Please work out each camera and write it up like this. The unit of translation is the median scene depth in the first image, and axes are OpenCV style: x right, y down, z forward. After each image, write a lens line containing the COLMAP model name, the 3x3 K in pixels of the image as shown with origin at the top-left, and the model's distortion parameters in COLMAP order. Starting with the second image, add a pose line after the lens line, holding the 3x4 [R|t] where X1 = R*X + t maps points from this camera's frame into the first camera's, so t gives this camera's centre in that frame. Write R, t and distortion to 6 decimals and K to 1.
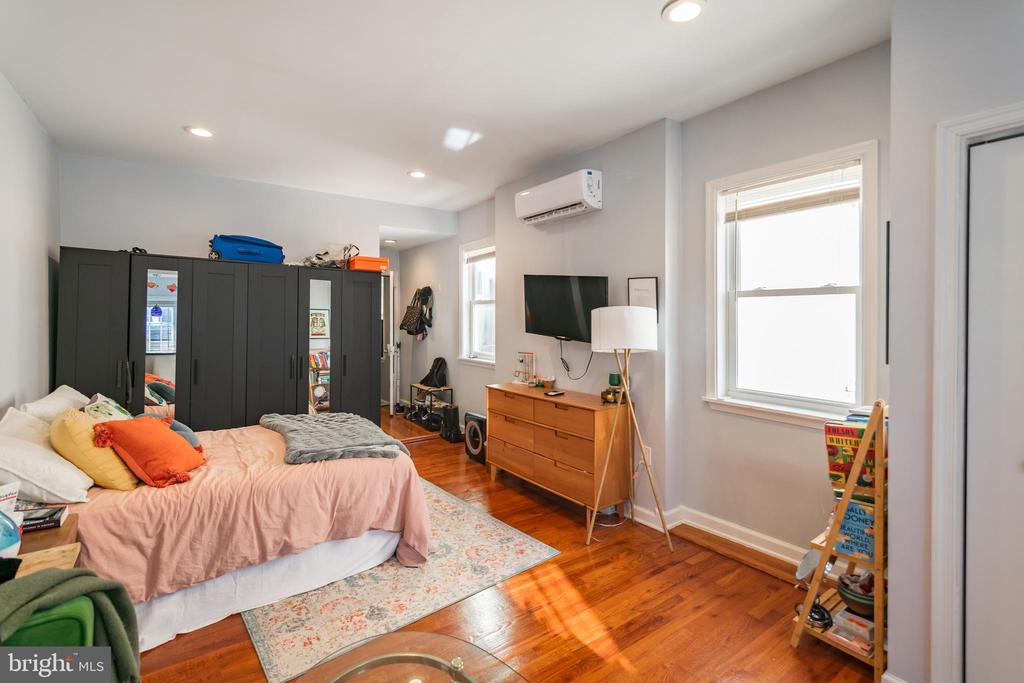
lens RADIAL K [[455.7, 0, 514.4], [0, 455.7, 318.7], [0, 0, 1]] dist [-0.001417, -0.000074]
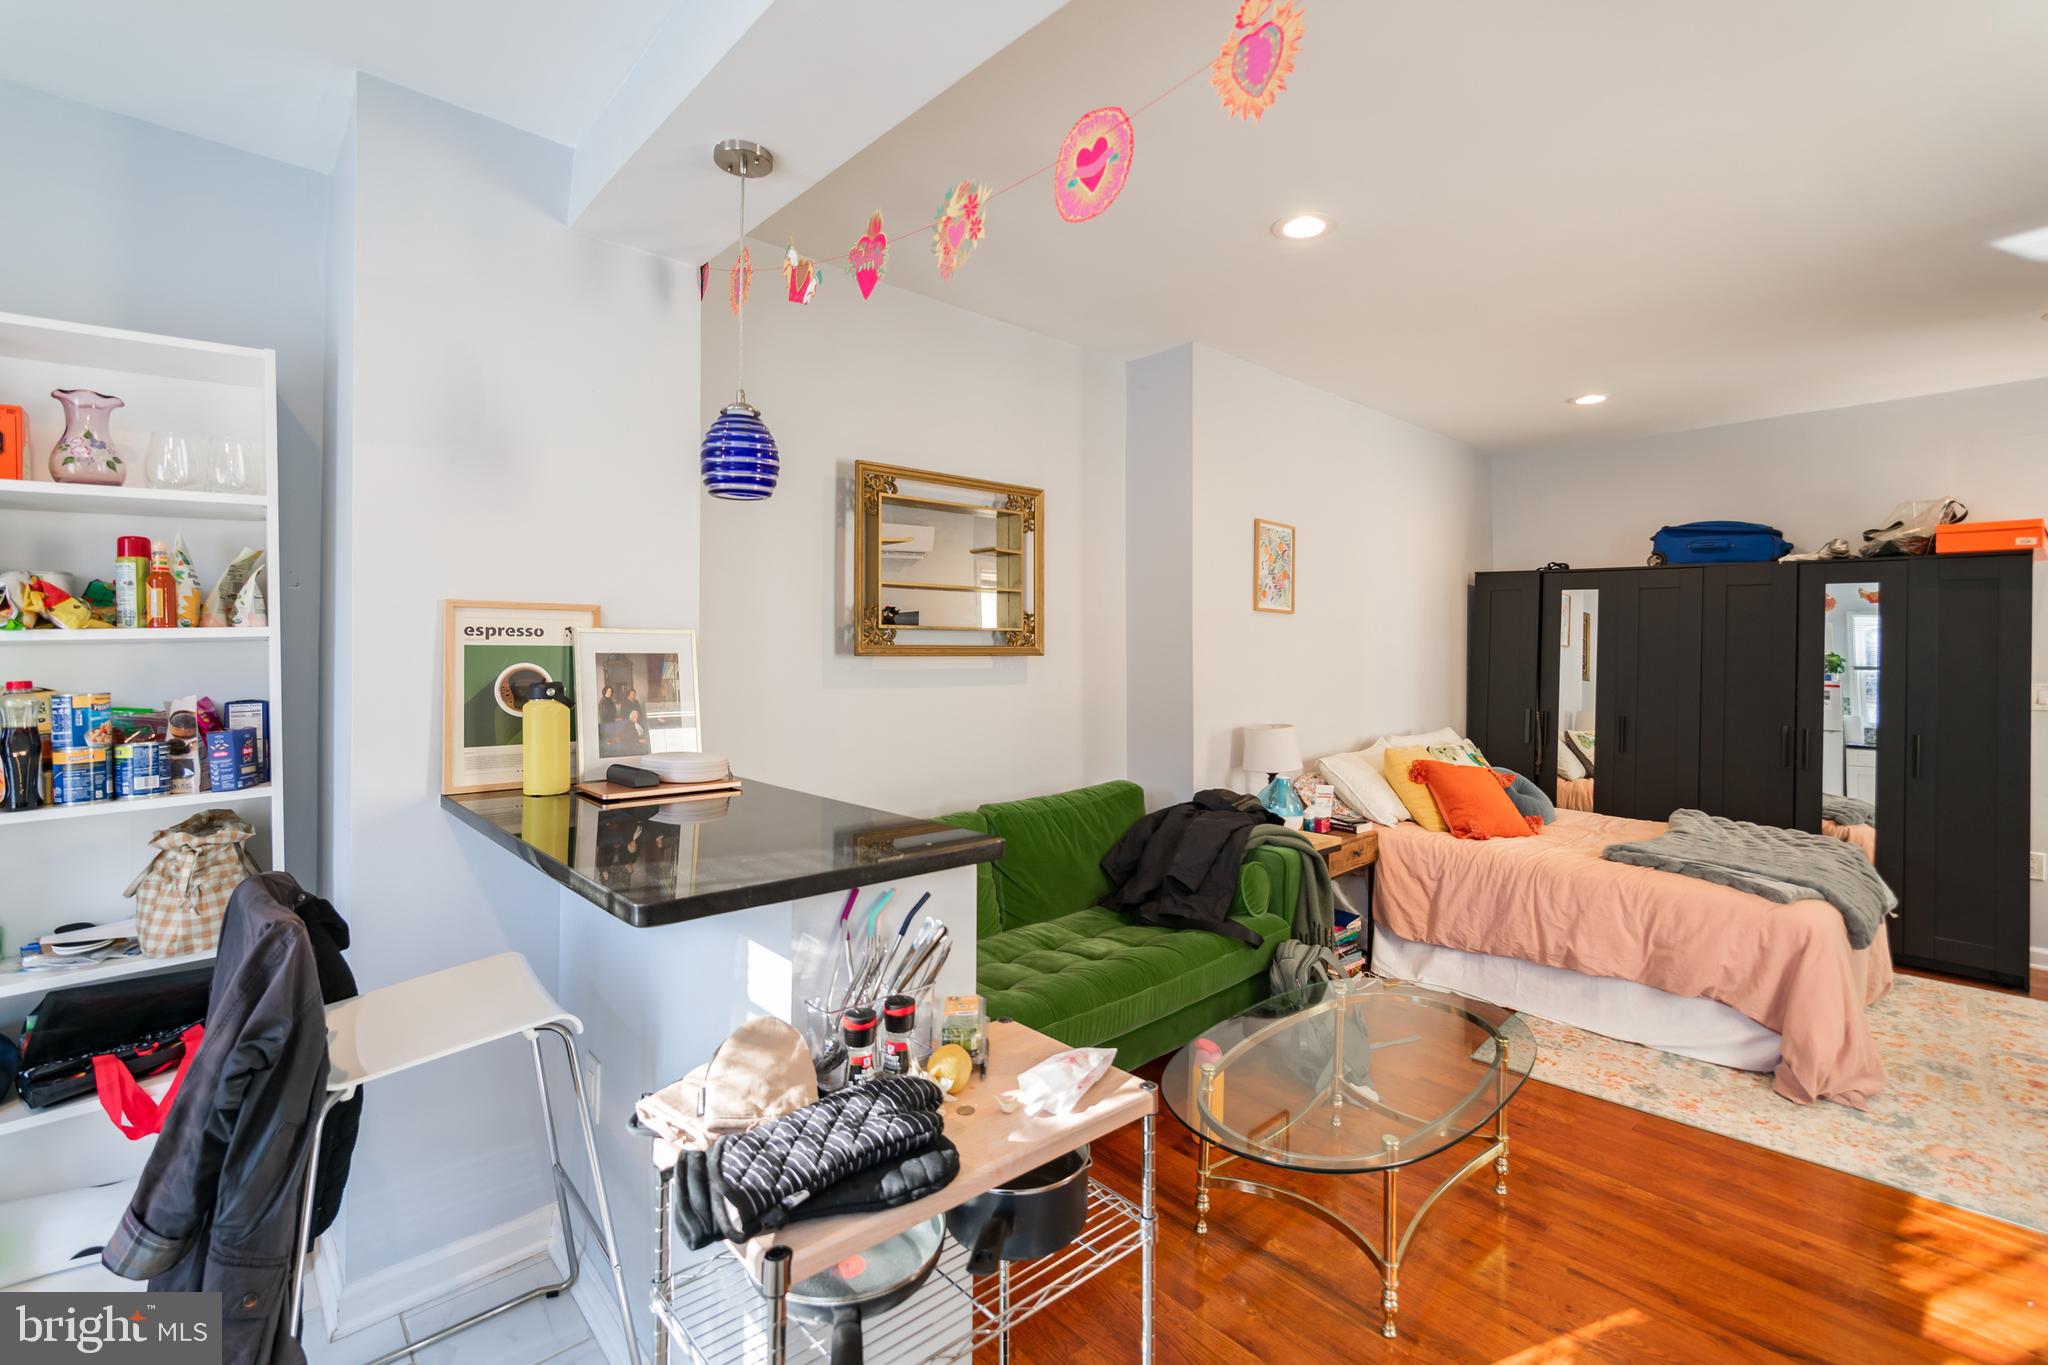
lens RADIAL K [[912.4, 0, 1024.6], [0, 912.4, 628.0], [0, 0, 1]] dist [-0.000440, 0.000342]
pose [[0.118127, -0.025350, -0.992675, 0.832917], [-0.010273, 0.999589, -0.026749, 0.003623], [0.992945, 0.013357, 0.117818, -0.080225]]
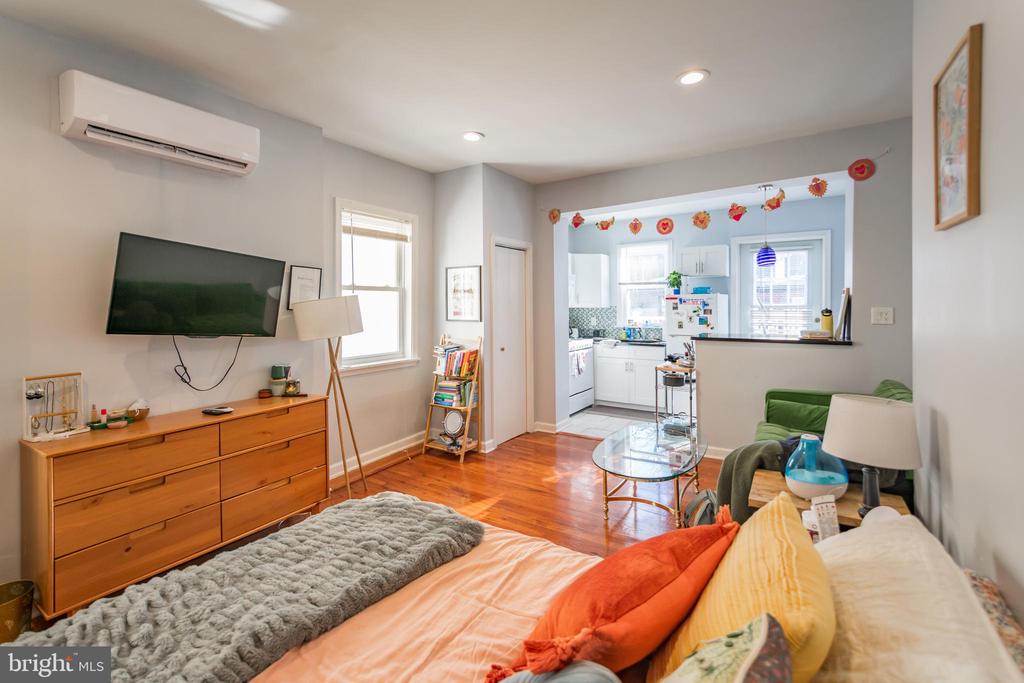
lens RADIAL K [[446.9, 0, 517.1], [0, 446.9, 302.1], [0, 0, 1]] dist [-0.000789, -0.000023]
pose [[-0.364604, 0.006439, 0.931140, -1.065089], [0.013480, 0.999908, -0.001636, -0.001895], [-0.931065, 0.011955, -0.364657, 1.164910]]
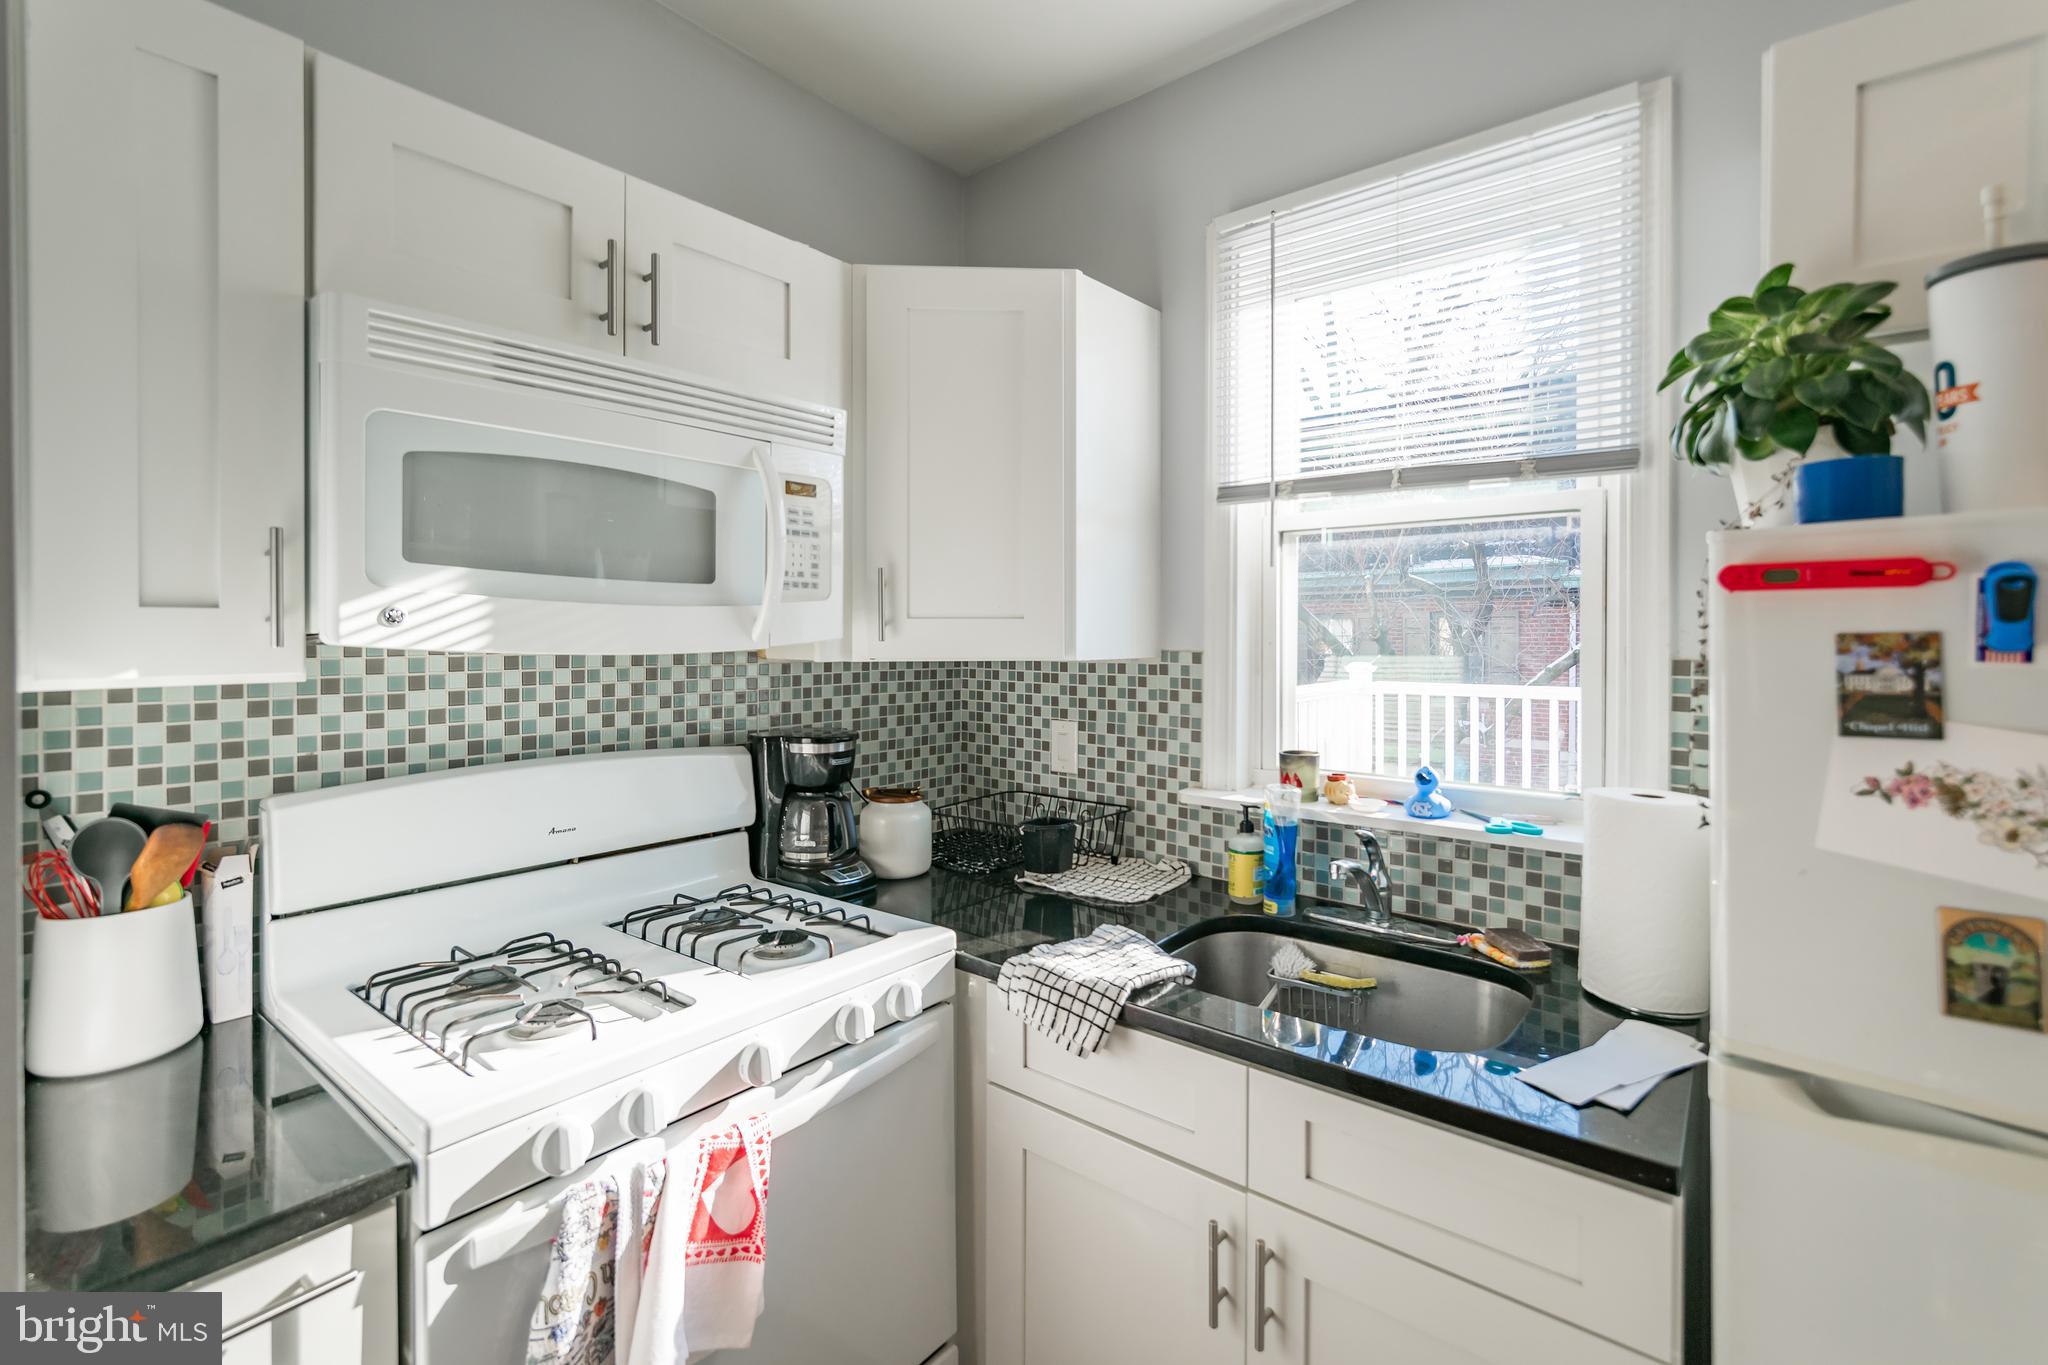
lens RADIAL K [[911.3, 0, 1028.8], [0, 911.3, 637.0], [0, 0, 1]] dist [-0.001417, -0.000074]
pose [[-0.269537, -0.008229, 0.962955, 0.490429], [0.008575, 0.999903, 0.010945, 0.003594], [-0.962952, 0.011207, -0.269440, -0.005044]]
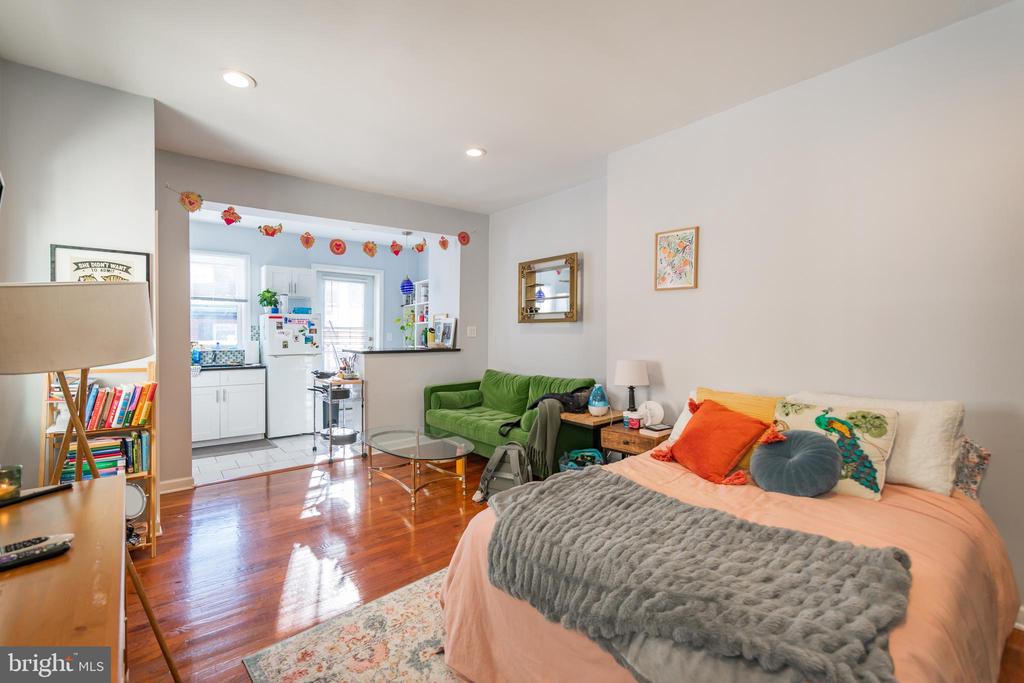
lens RADIAL K [[447.1, 0, 510.5], [0, 447.1, 337.5], [0, 0, 1]] dist [0.000970, 0.000212]
pose [[-0.998248, -0.002871, -0.059097, -0.271915], [-0.003970, 0.999821, 0.018499, 0.038734], [0.059033, 0.018701, -0.998081, 1.841107]]
